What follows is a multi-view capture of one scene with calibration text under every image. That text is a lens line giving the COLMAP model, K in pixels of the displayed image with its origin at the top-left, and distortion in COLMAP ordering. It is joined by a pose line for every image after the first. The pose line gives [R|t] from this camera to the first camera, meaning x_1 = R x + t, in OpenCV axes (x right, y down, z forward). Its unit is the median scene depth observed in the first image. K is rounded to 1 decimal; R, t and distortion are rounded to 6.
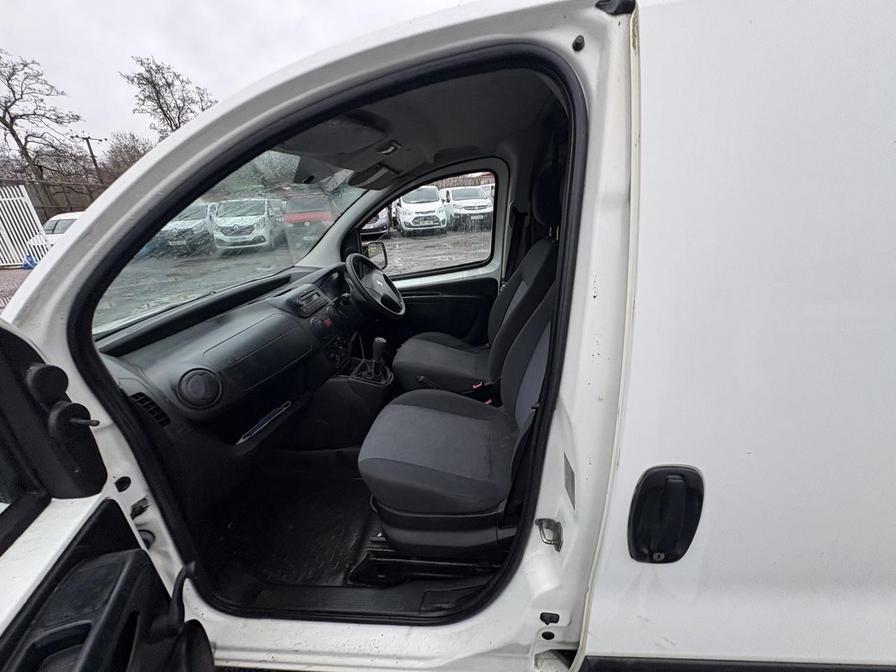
lens RADIAL K [[354.1, 0, 447.9], [0, 354.1, 335.3], [0, 0, 1]] dist [-0.001491, 0.000184]
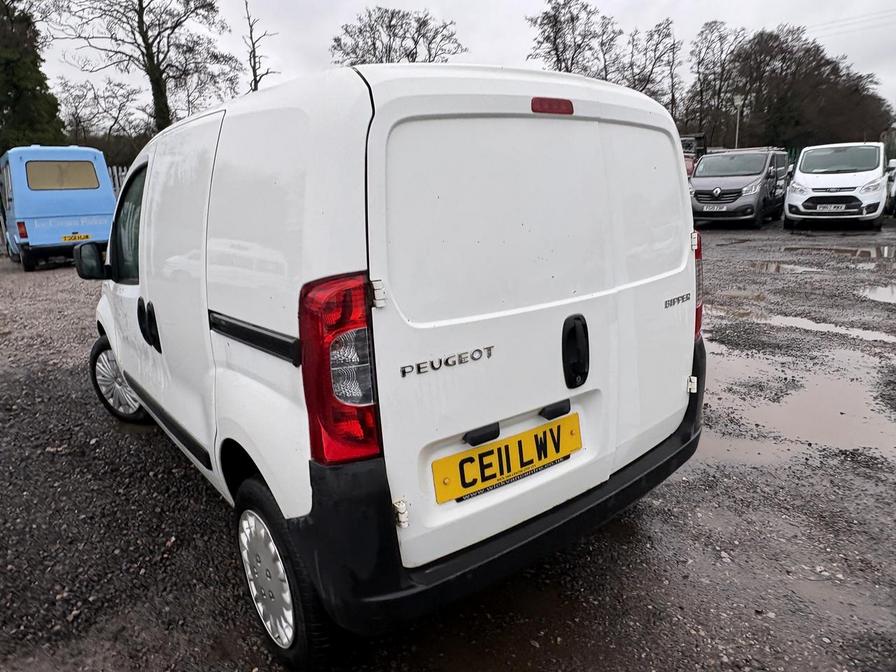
lens RADIAL K [[575.9, 0, 450.7], [0, 575.9, 329.6], [0, 0, 1]] dist [-0.002020, 0.000408]
pose [[0.688740, 0.209748, -0.694006, 0.107421], [-0.262638, 0.964402, 0.030824, -0.002987], [0.675766, 0.161042, 0.719309, -0.009968]]
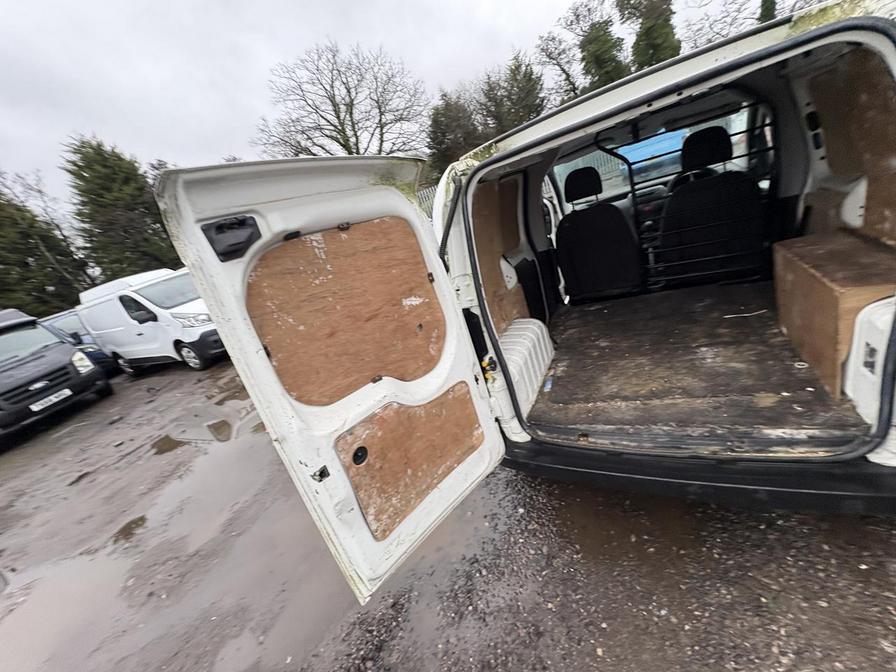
lens RADIAL K [[354.1, 0, 449.2], [0, 354.1, 335.1], [0, 0, 1]] dist [-0.001491, 0.000184]
pose [[-0.340771, 0.497527, -0.797711, 0.114995], [-0.004216, 0.847679, 0.530493, -0.027332], [0.940137, 0.184139, -0.286766, 0.035751]]
